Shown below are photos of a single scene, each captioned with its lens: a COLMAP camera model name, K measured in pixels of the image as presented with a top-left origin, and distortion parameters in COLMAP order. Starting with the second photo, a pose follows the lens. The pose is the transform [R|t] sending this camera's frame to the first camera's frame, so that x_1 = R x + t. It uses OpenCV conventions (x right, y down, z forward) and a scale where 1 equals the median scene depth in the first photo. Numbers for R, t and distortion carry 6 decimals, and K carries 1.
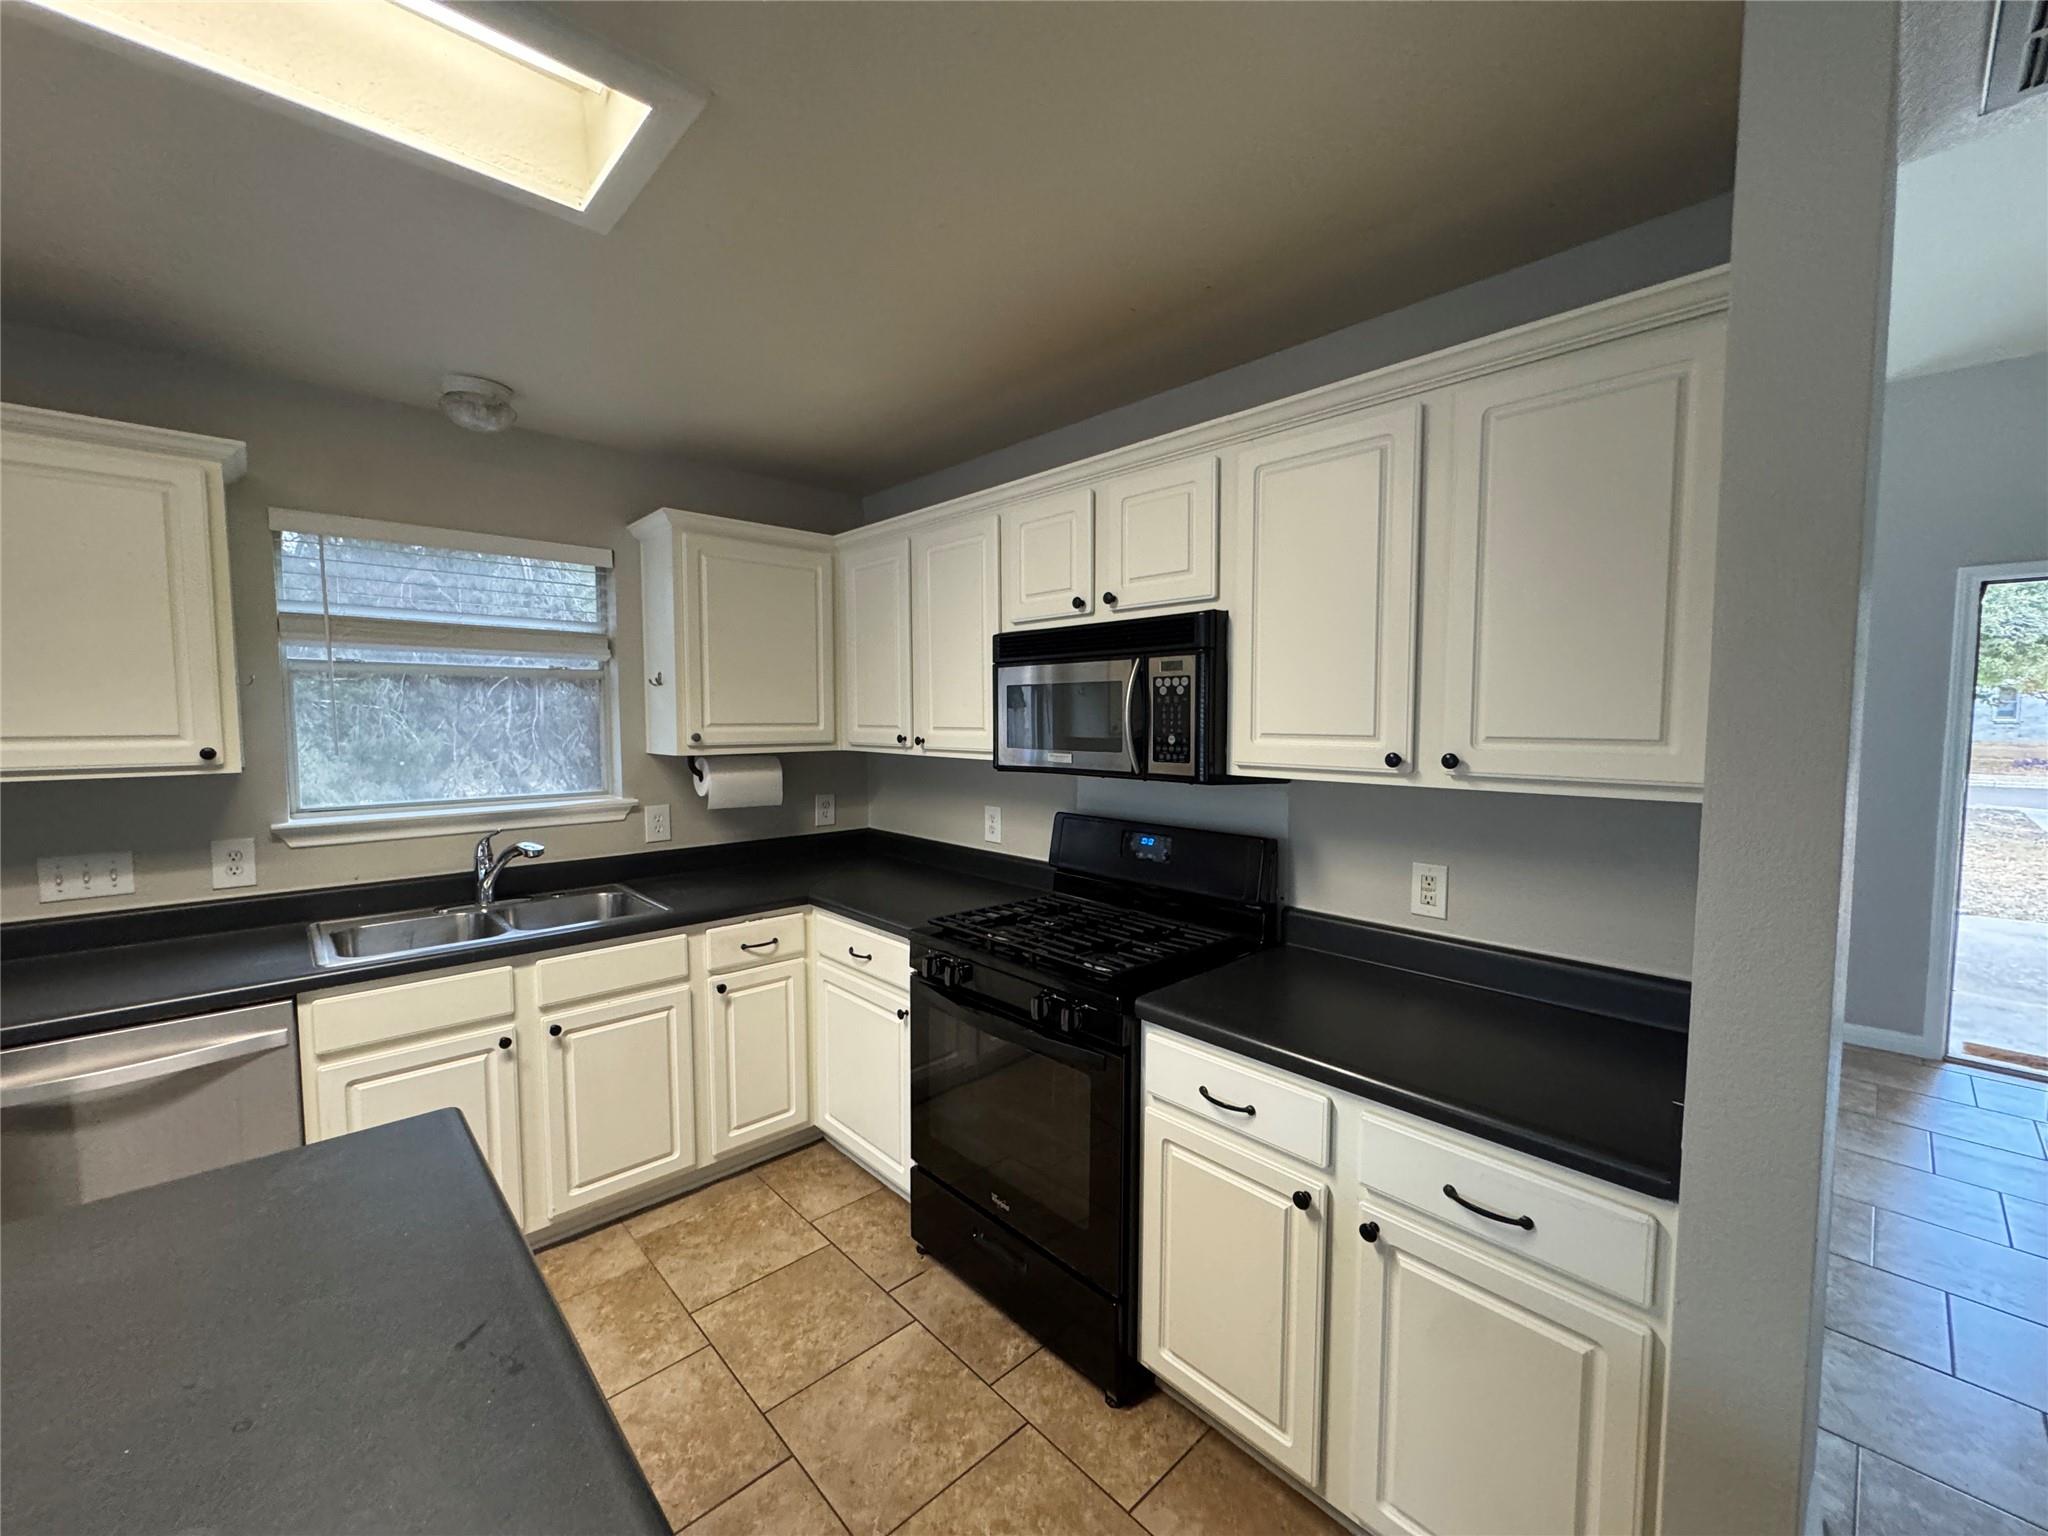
lens RADIAL K [[829.6, 0, 1025.9], [0, 829.6, 767.9], [0, 0, 1]] dist [0.001181, -0.000074]
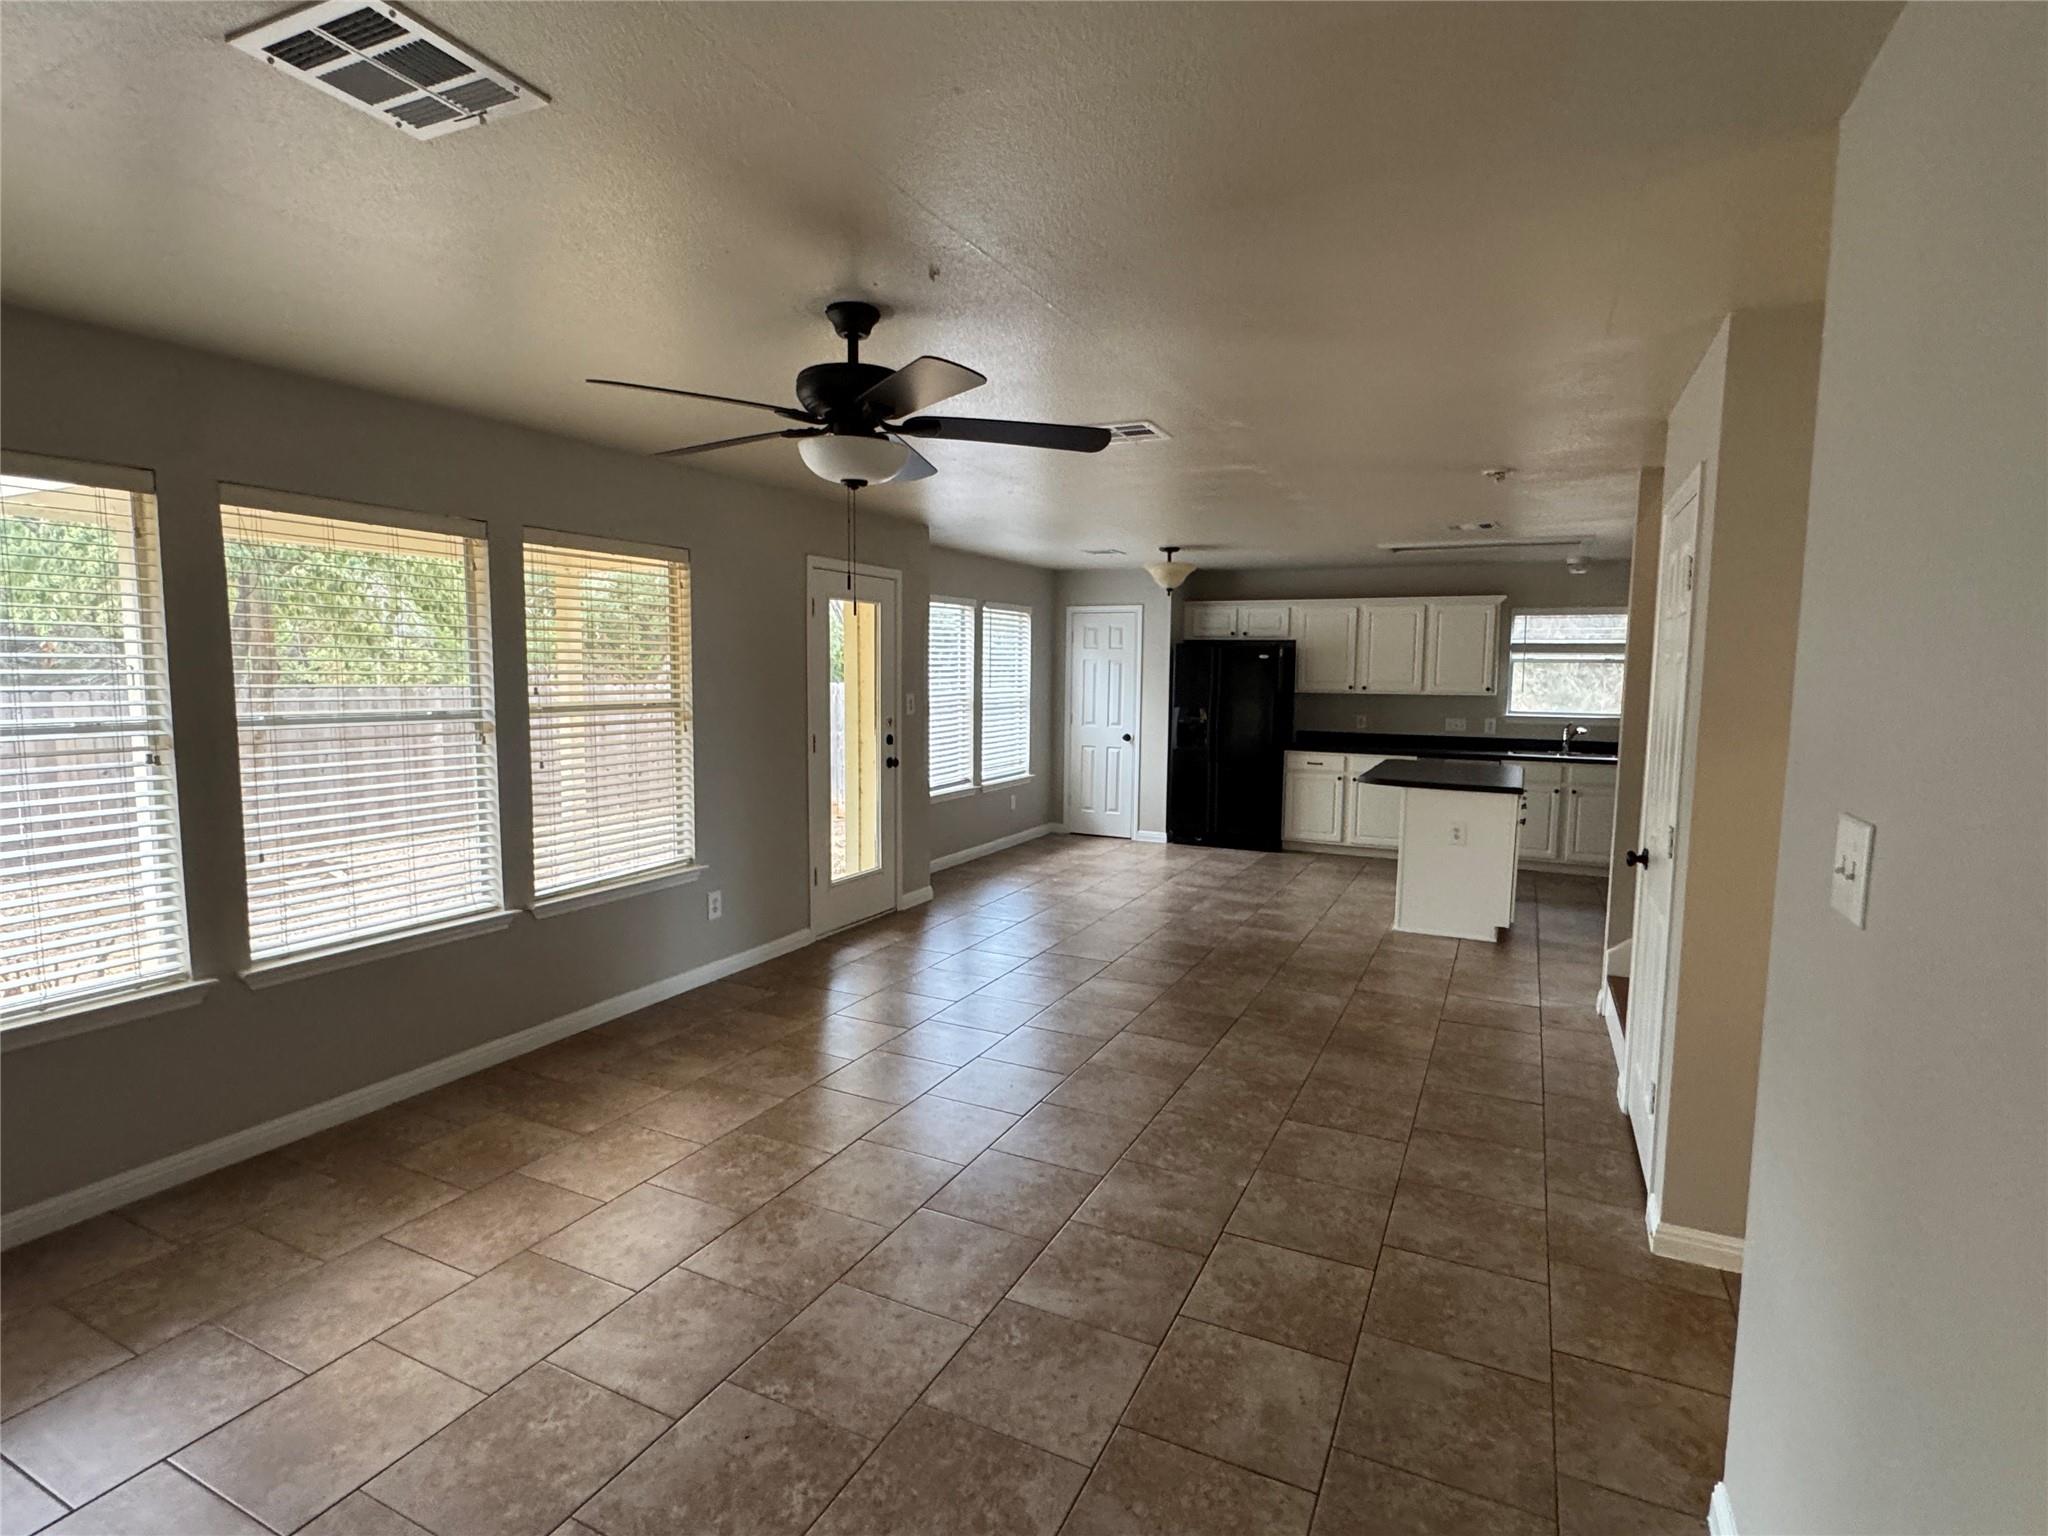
lens RADIAL K [[1025.4, 0, 1023.7], [0, 1025.4, 767.4], [0, 0, 1]] dist [-0.001595, -0.000098]
pose [[0.353453, 0.096167, -0.930496, 1.898419], [-0.072003, 0.994548, 0.075435, 0.101372], [0.932677, 0.040336, 0.358450, -1.887785]]
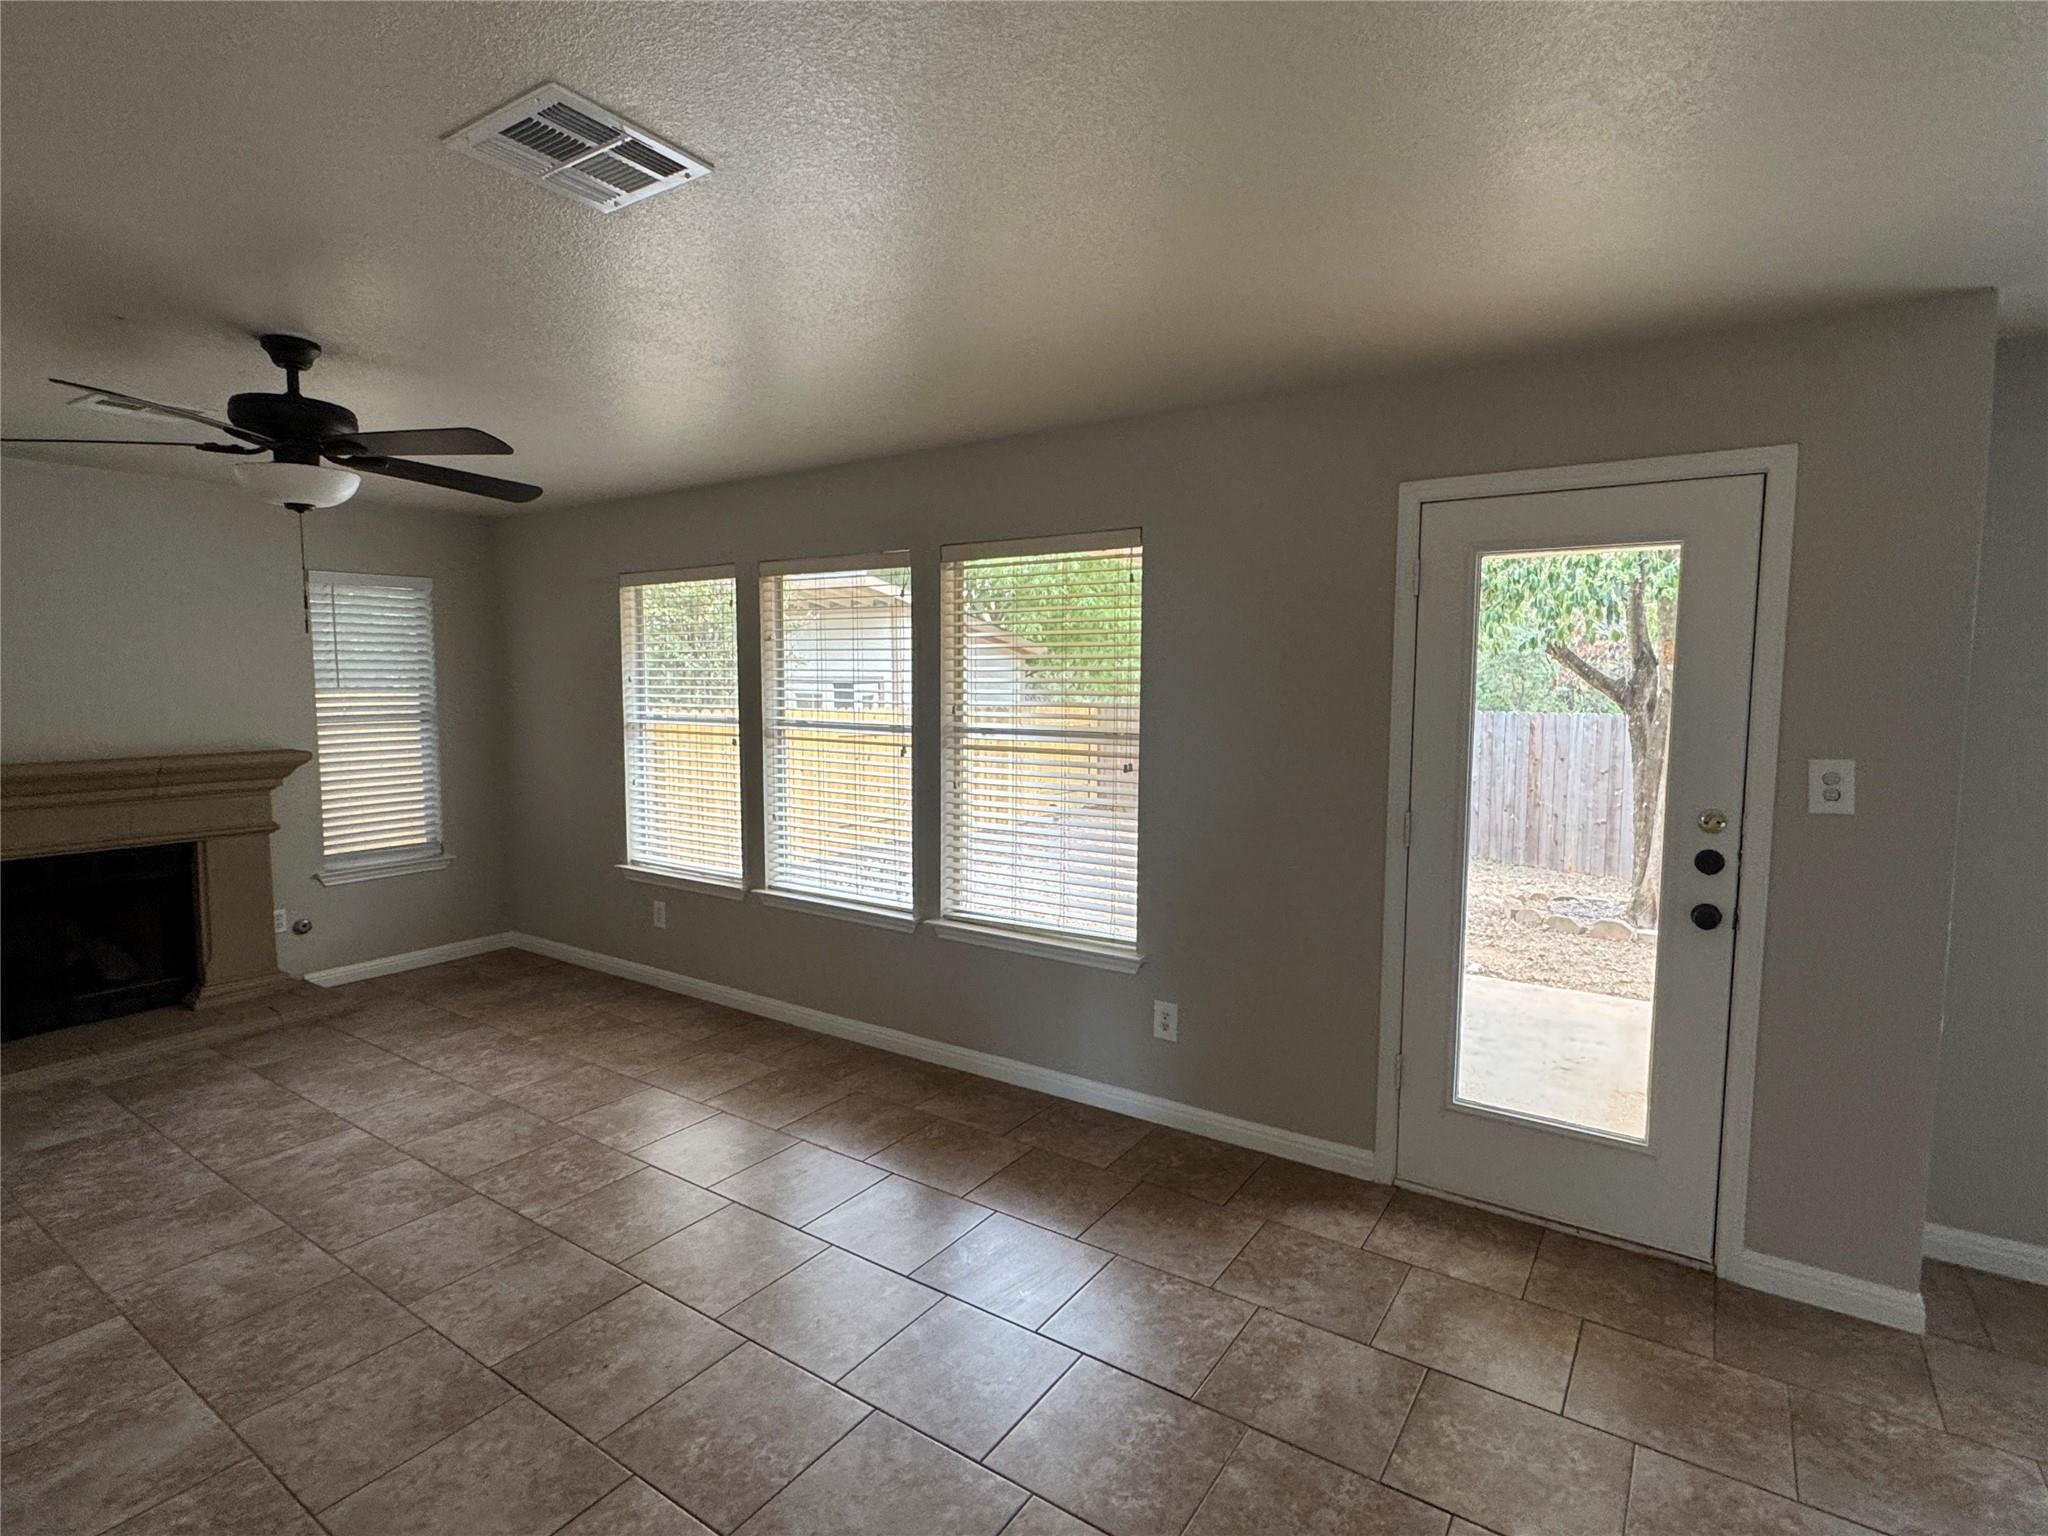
lens RADIAL K [[1025.4, 0, 1022.3], [0, 1025.4, 767.6], [0, 0, 1]] dist [-0.001595, -0.000098]
pose [[-0.976272, 0.017112, -0.215871, 0.244853], [-0.016162, 0.988335, 0.151437, -0.003480], [0.215944, 0.151333, -0.964607, -0.350615]]
